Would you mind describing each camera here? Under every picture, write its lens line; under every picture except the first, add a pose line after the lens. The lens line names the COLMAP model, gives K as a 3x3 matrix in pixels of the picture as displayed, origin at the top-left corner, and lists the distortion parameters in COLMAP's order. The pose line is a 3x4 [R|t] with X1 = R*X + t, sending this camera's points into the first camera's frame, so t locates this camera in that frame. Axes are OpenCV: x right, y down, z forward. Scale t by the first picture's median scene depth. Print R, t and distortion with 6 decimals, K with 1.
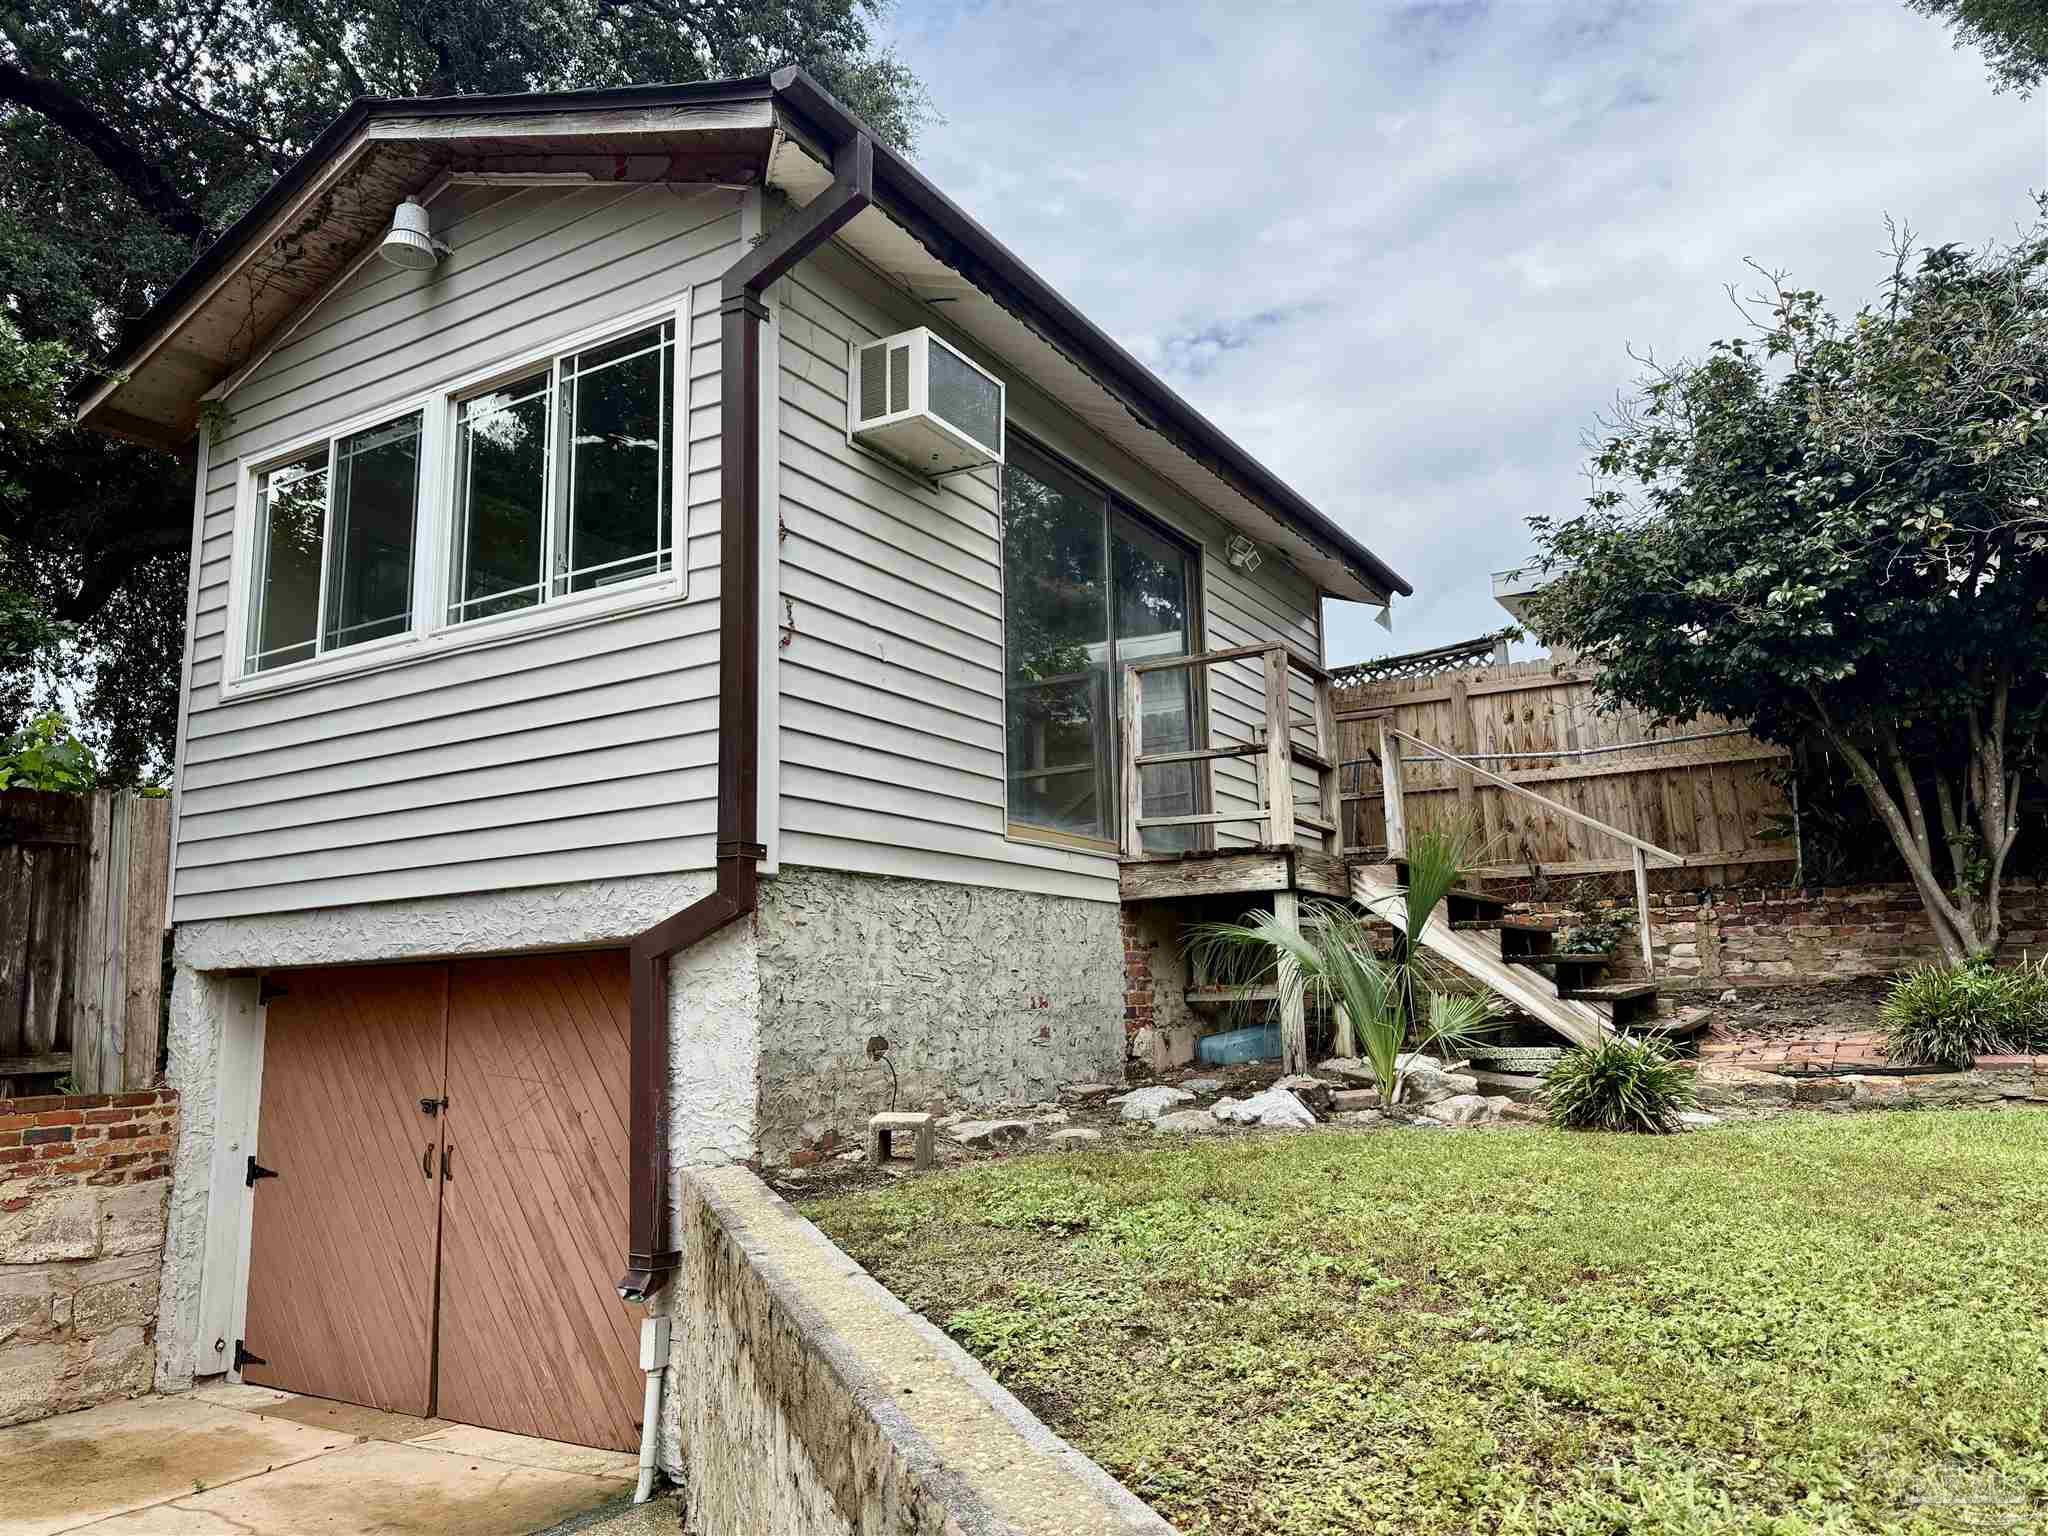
lens RADIAL K [[1400.4, 0, 1024.0], [0, 1400.4, 768.0], [0, 0, 1]] dist [0.058528, -0.061342]
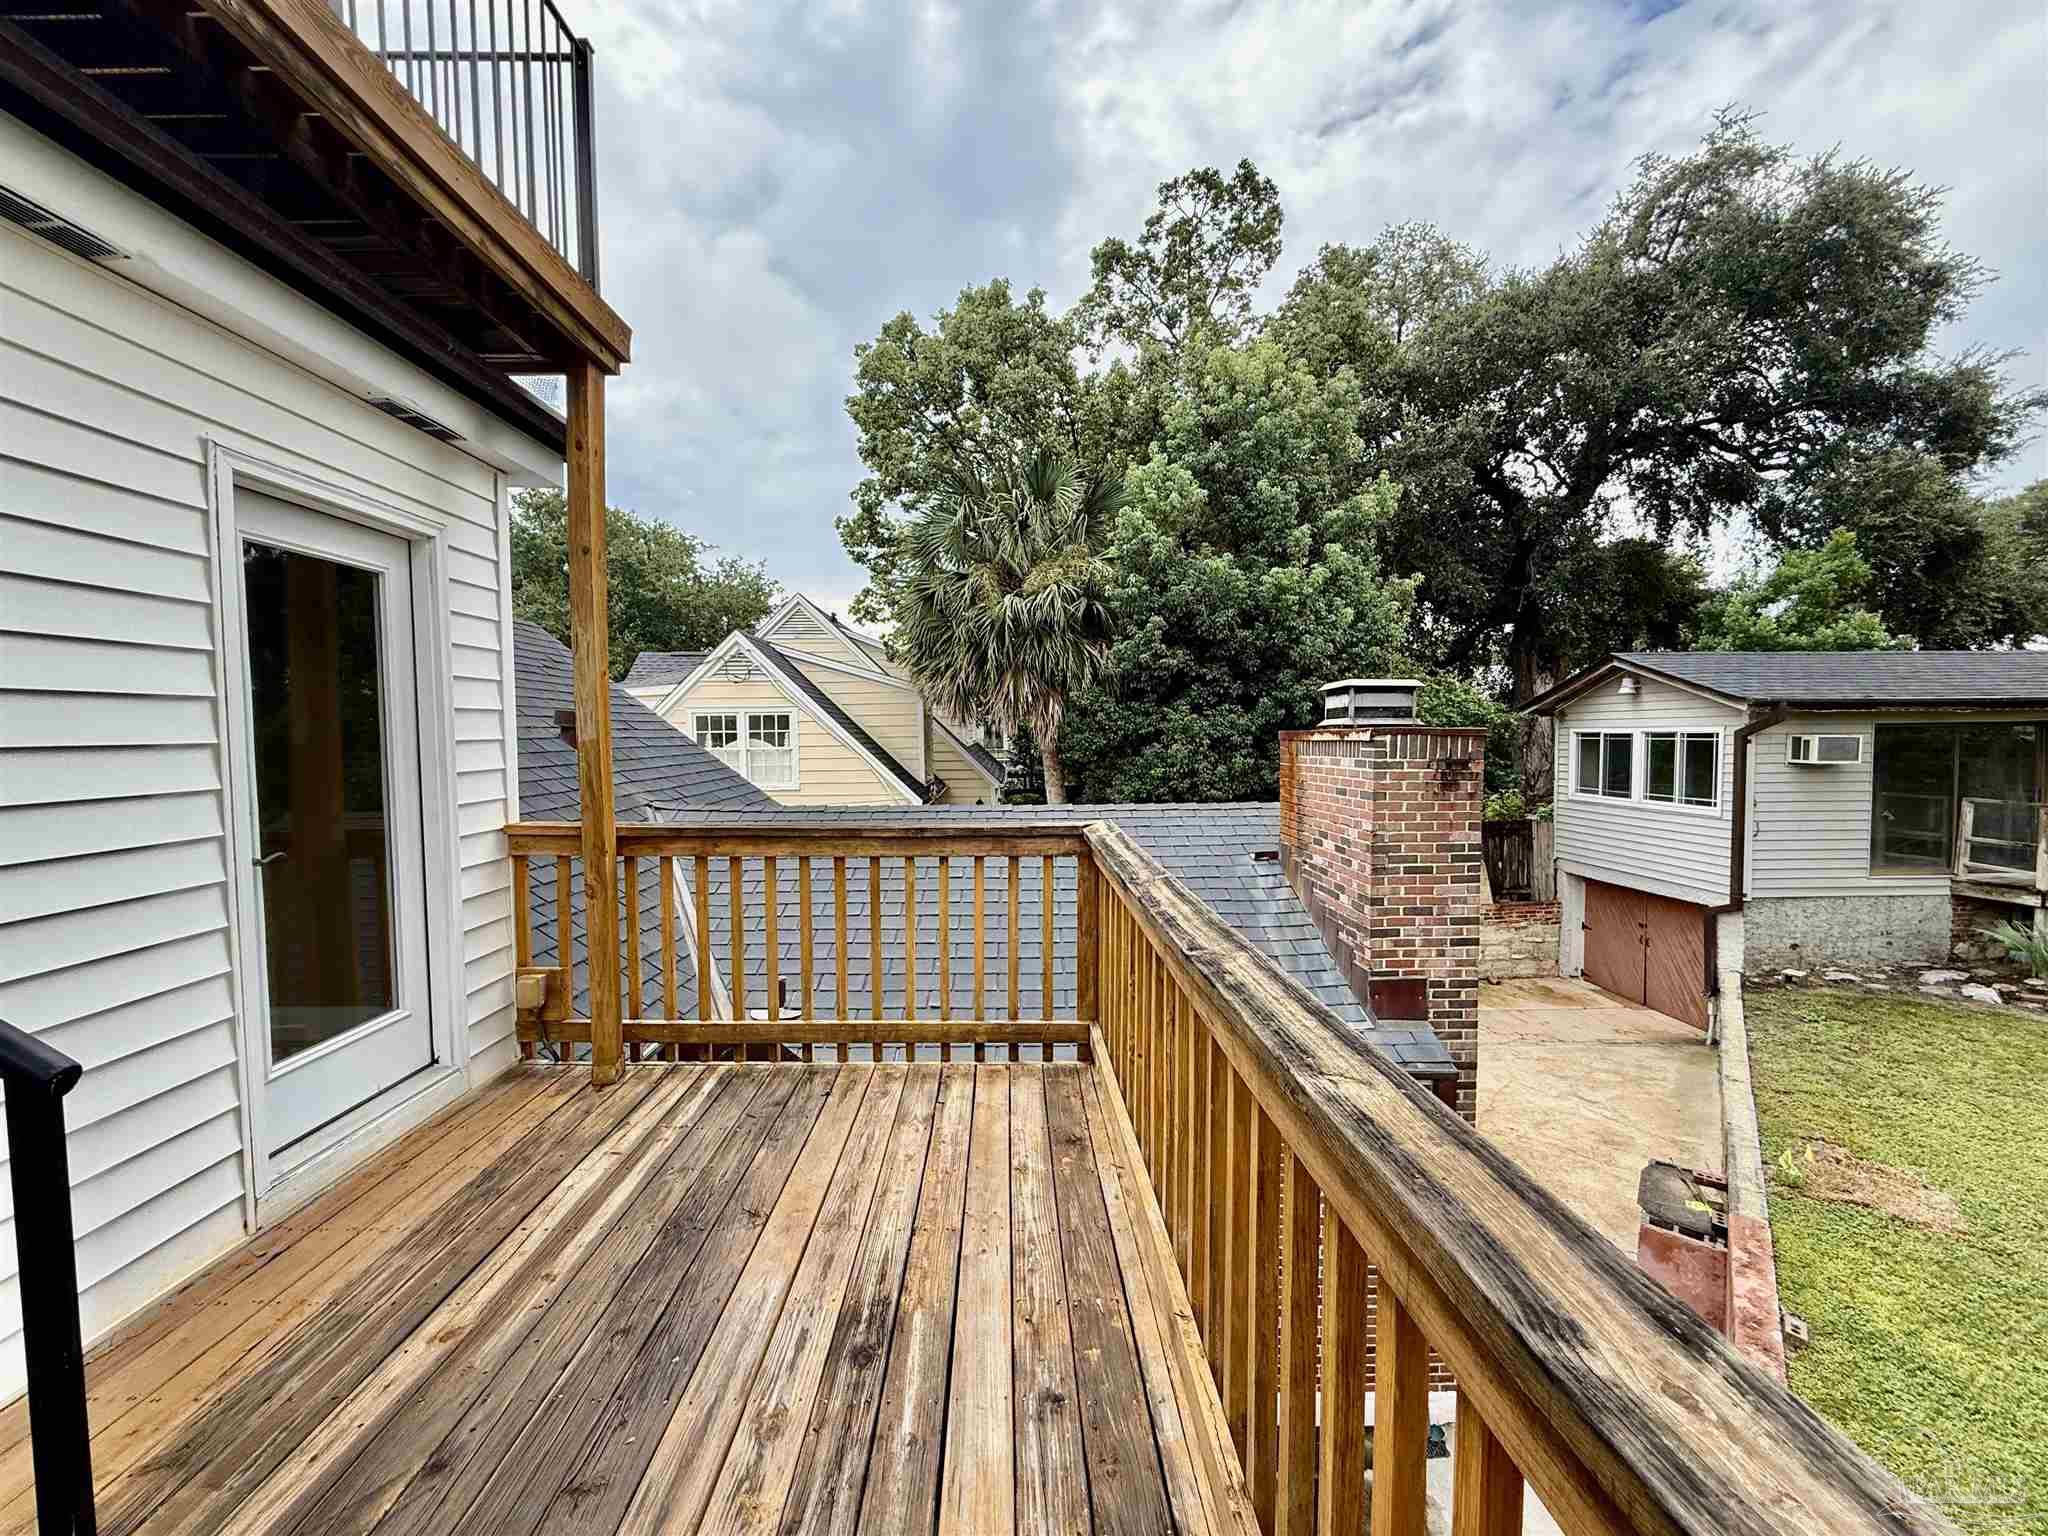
lens RADIAL K [[817.2, 0, 1021.0], [0, 817.2, 772.7], [0, 0, 1]] dist [-0.000087, 0.000050]
pose [[0.529843, 0.055373, -0.846286, 0.526148], [0.142941, 0.977761, 0.153468, -0.743859], [0.835963, -0.202282, 0.510144, -1.416299]]
